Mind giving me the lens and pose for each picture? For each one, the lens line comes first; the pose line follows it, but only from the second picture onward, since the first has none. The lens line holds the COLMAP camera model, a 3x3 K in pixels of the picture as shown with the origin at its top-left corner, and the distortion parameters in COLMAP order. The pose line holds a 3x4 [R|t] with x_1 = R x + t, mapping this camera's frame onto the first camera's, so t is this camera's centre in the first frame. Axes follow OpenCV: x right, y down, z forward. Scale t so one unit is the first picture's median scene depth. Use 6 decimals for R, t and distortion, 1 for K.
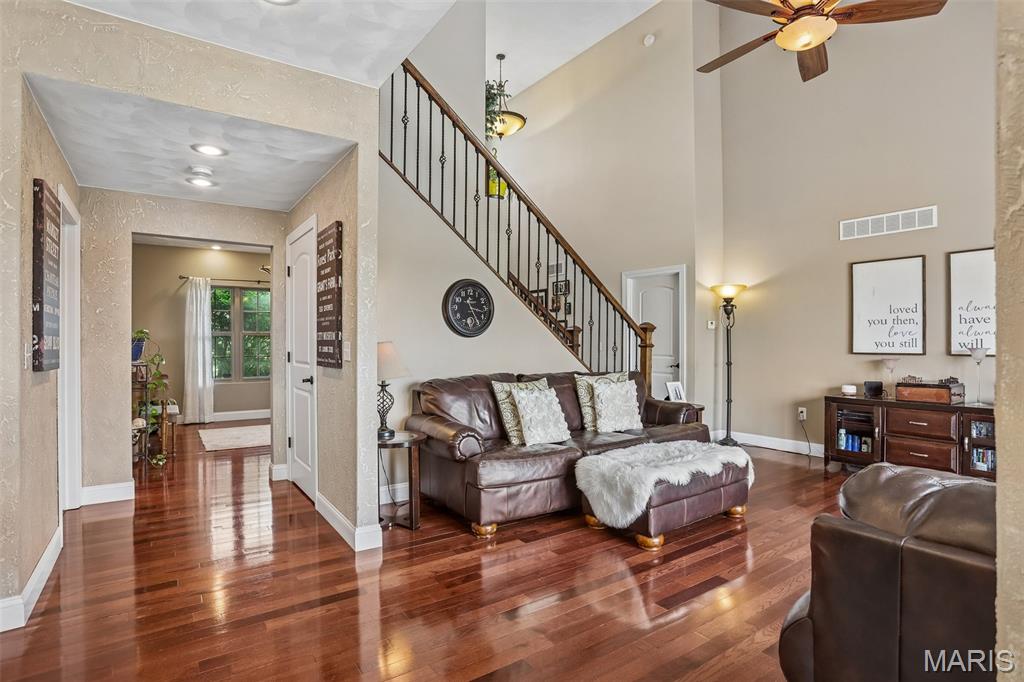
lens RADIAL K [[518.6, 0, 508.7], [0, 518.6, 339.9], [0, 0, 1]] dist [-0.037465, 0.017181]
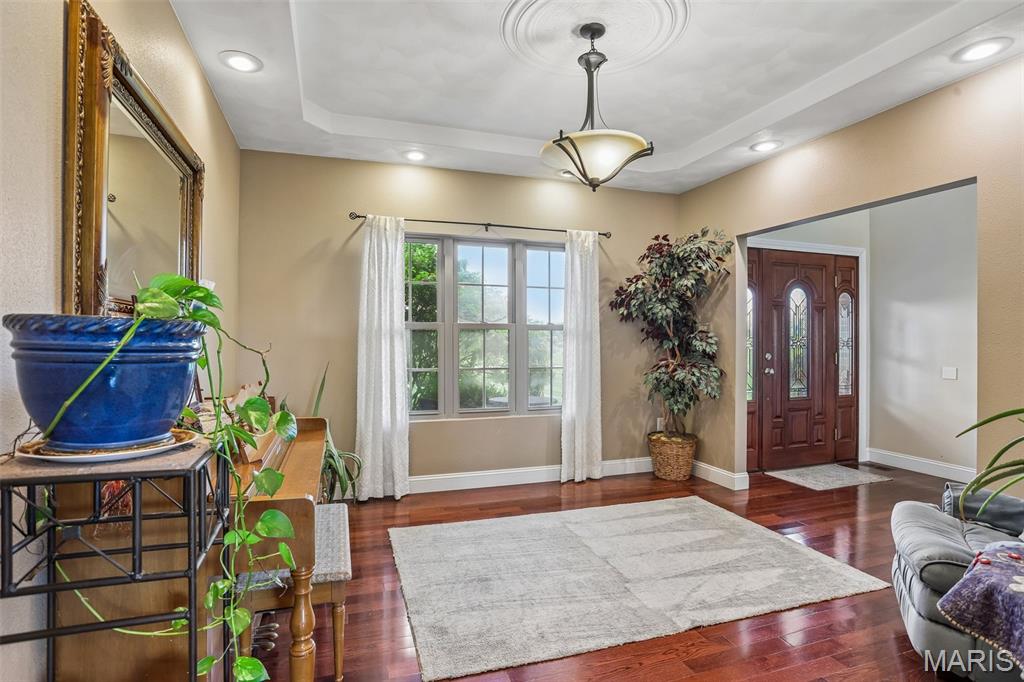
lens RADIAL K [[518.6, 0, 512.6], [0, 518.6, 341.5], [0, 0, 1]] dist [-0.037465, 0.017181]
pose [[0.972488, 0.003647, -0.232924, -0.354354], [-0.005775, 0.999948, -0.008454, 0.009379], [0.232881, 0.009566, 0.972458, 0.520331]]
